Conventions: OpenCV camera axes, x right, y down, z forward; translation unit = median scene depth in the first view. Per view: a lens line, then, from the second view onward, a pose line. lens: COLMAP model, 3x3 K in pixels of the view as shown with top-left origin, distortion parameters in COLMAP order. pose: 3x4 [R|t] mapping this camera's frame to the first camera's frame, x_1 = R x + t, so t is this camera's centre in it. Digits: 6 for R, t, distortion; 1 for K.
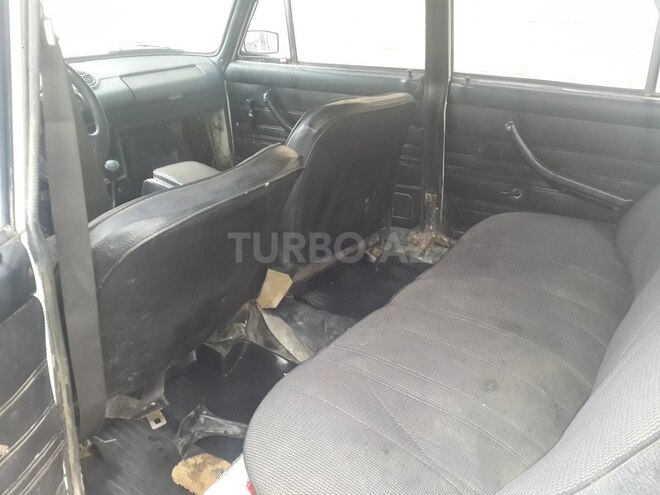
lens RADIAL K [[593.1, 0, 328.9], [0, 593.1, 243.1], [0, 0, 1]] dist [0.072346, -0.114862]
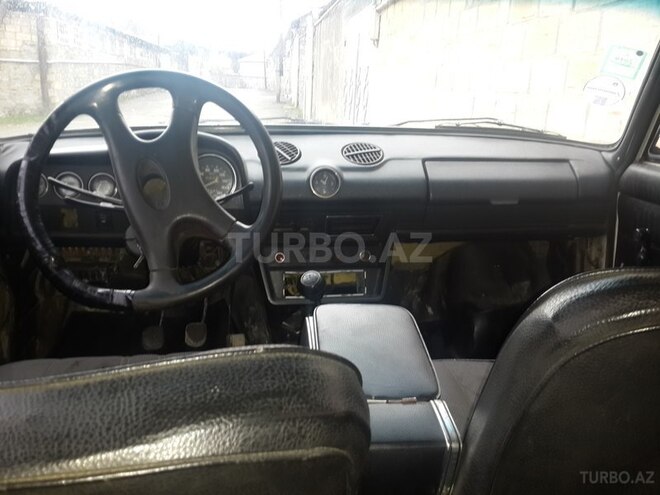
lens RADIAL K [[593.1, 0, 330.7], [0, 593.1, 244.8], [0, 0, 1]] dist [0.072346, -0.114862]
pose [[0.657405, 0.221681, -0.720191, 0.080547], [-0.332722, 0.942929, -0.013474, -0.123885], [0.676102, 0.248481, 0.693645, 0.420982]]
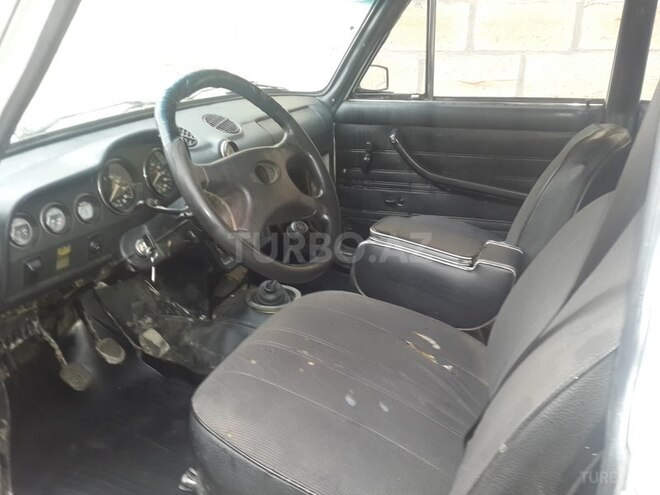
lens RADIAL K [[593.1, 0, 330.5], [0, 593.1, 252.1], [0, 0, 1]] dist [0.072346, -0.114862]
pose [[0.985721, -0.070776, 0.152789, -0.337331], [0.079532, 0.995477, -0.051972, -0.037633], [-0.148419, 0.063382, 0.986891, 0.150121]]
